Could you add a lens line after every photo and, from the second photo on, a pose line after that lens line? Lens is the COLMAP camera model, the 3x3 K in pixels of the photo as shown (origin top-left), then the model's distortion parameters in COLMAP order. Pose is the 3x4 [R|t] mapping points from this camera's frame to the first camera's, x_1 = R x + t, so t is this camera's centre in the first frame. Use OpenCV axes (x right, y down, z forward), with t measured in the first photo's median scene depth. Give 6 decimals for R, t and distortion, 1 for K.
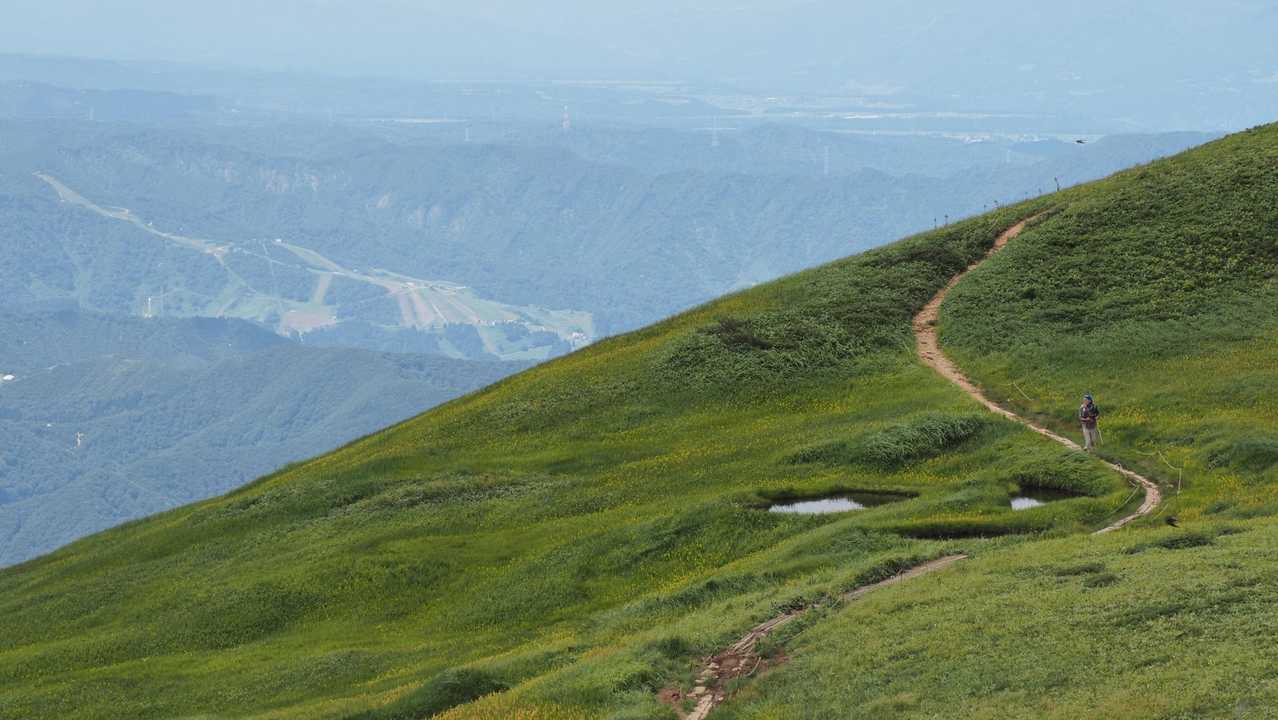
lens RADIAL K [[3732.5, 0, 639.0], [0, 3732.5, 360.0], [0, 0, 1]] dist [0.019834, -1.276381]
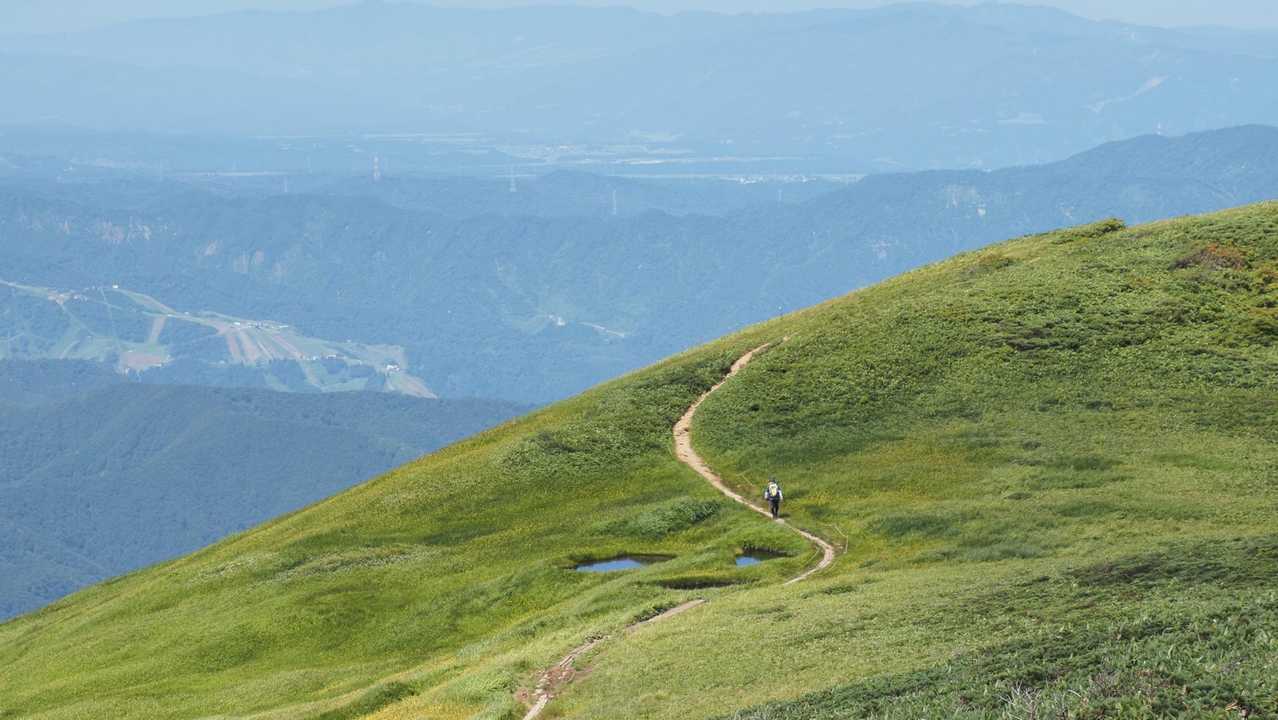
lens RADIAL K [[3732.5, 0, 639.0], [0, 3732.5, 360.0], [0, 0, 1]] dist [0.019834, -1.276381]
pose [[0.998240, -0.022406, 0.054909, -0.017979], [0.022343, 0.999749, 0.001757, -0.039891], [-0.054934, -0.000528, 0.998490, -0.433189]]
